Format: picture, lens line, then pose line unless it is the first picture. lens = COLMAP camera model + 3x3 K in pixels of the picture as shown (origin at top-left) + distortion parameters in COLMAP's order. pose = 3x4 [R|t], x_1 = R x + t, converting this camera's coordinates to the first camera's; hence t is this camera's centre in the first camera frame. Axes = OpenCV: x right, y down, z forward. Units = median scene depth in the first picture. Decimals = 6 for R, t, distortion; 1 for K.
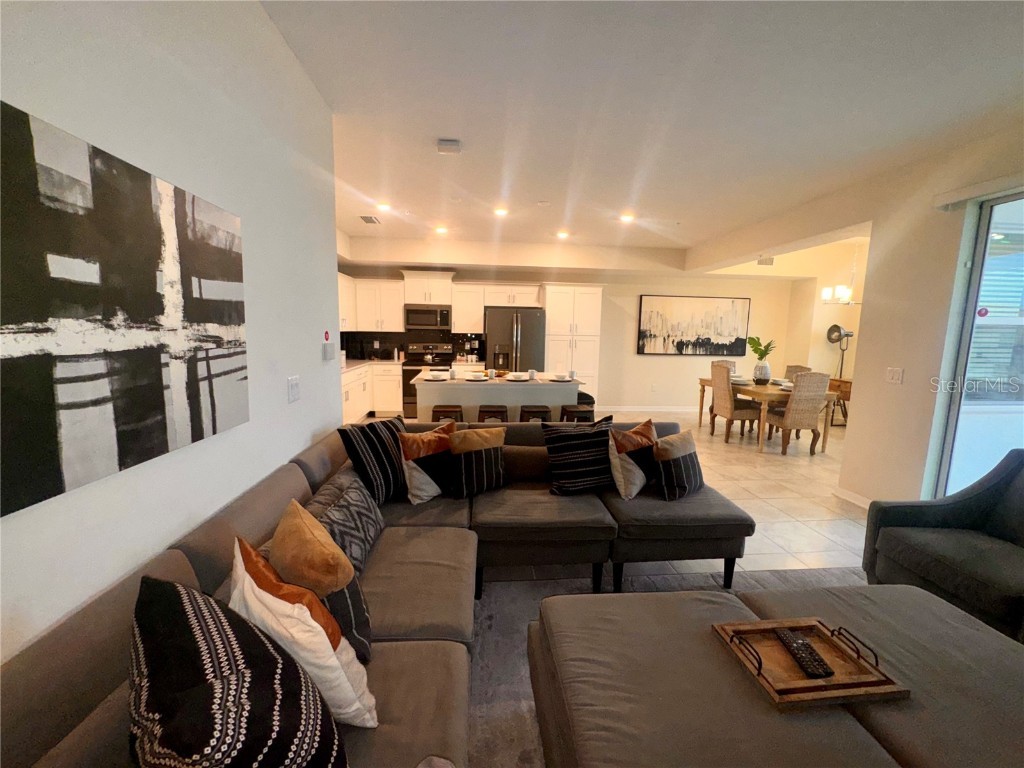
lens RADIAL K [[408.3, 0, 511.2], [0, 408.3, 382.4], [0, 0, 1]] dist [-0.001724, -0.000170]
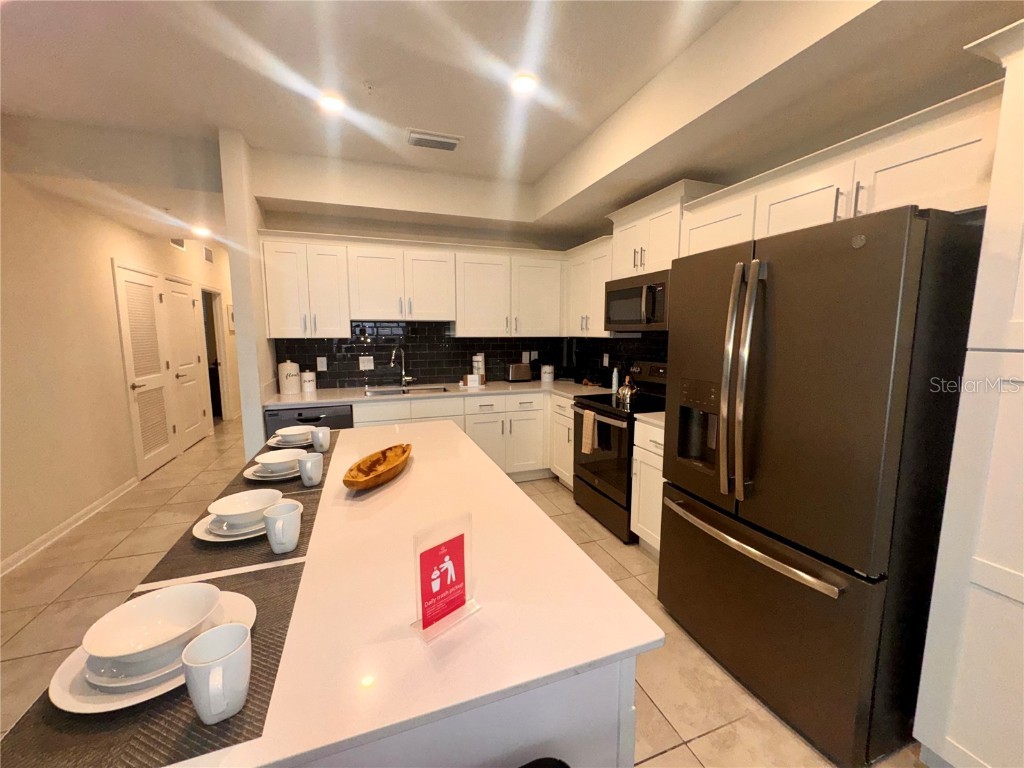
lens RADIAL K [[408.3, 0, 511.2], [0, 408.3, 382.4], [0, 0, 1]] dist [-0.001724, -0.000170]
pose [[0.255055, 0.100166, -0.961724, 0.261994], [-0.118492, 0.990361, 0.071724, -0.117134], [0.959639, 0.095663, 0.264466, 0.979570]]
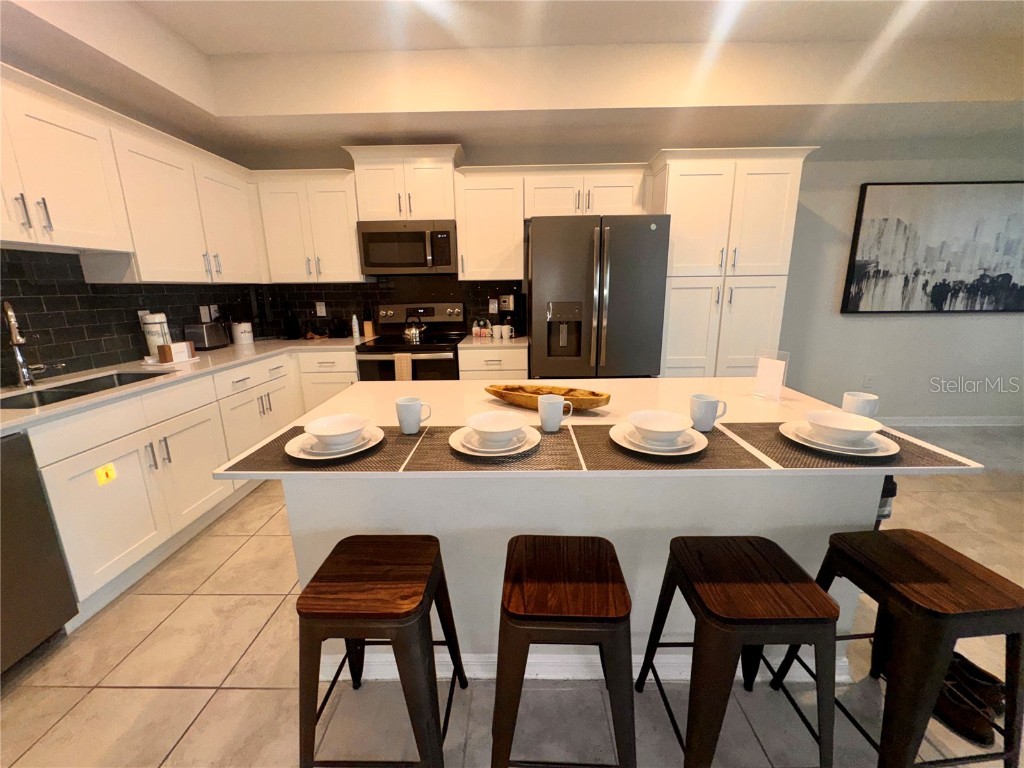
lens RADIAL K [[408.3, 0, 511.2], [0, 408.3, 382.4], [0, 0, 1]] dist [-0.001724, -0.000170]
pose [[0.993812, -0.007914, -0.110796, -0.040464], [0.019002, 0.994869, 0.099376, -0.062680], [0.109441, -0.100866, 0.988862, 0.676852]]
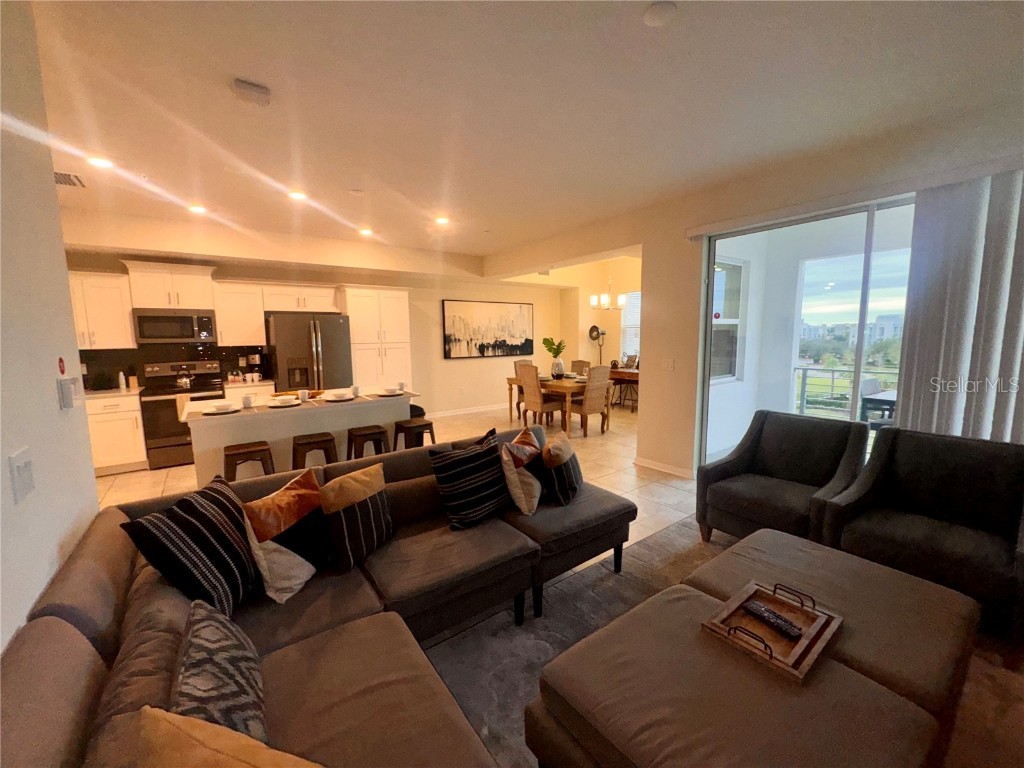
lens RADIAL K [[408.3, 0, 511.2], [0, 408.3, 382.4], [0, 0, 1]] dist [-0.001724, -0.000170]
pose [[0.852143, -0.091446, 0.515256, -0.102967], [0.096381, 0.995195, 0.017228, -0.019622], [-0.514356, 0.034980, 0.856863, 0.091923]]
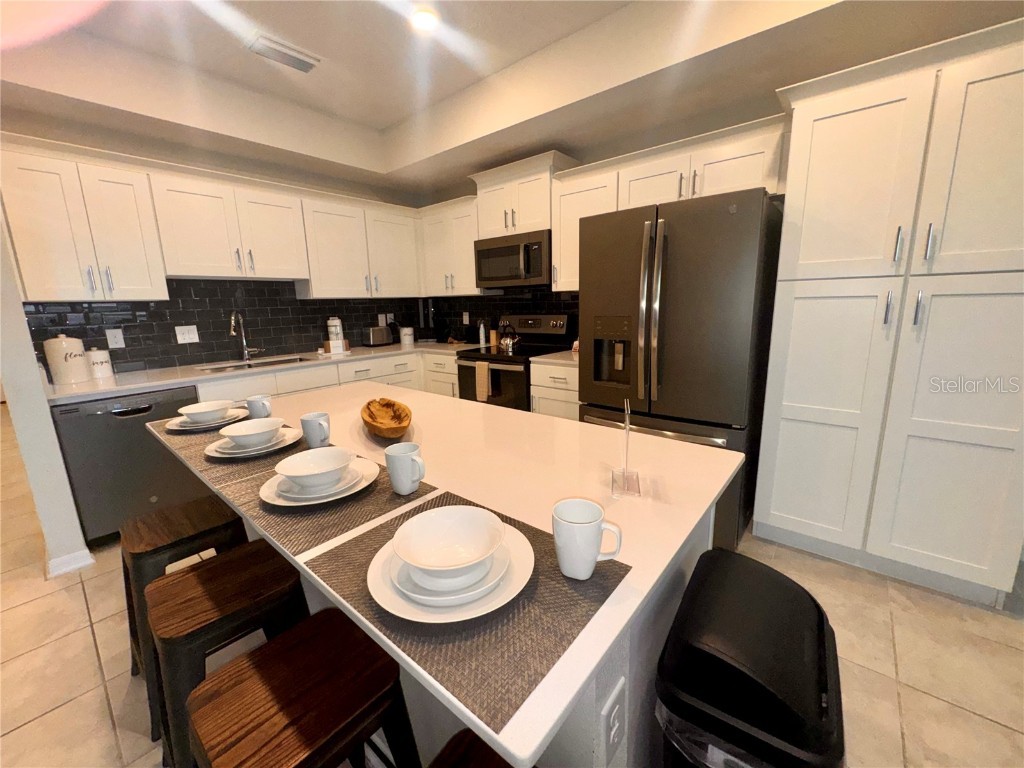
lens RADIAL K [[408.3, 0, 511.2], [0, 408.3, 382.4], [0, 0, 1]] dist [-0.001724, -0.000170]
pose [[0.703961, 0.102896, -0.702745, 0.209186], [-0.052982, 0.994301, 0.092511, -0.077411], [0.708259, -0.027891, 0.705401, 0.835896]]
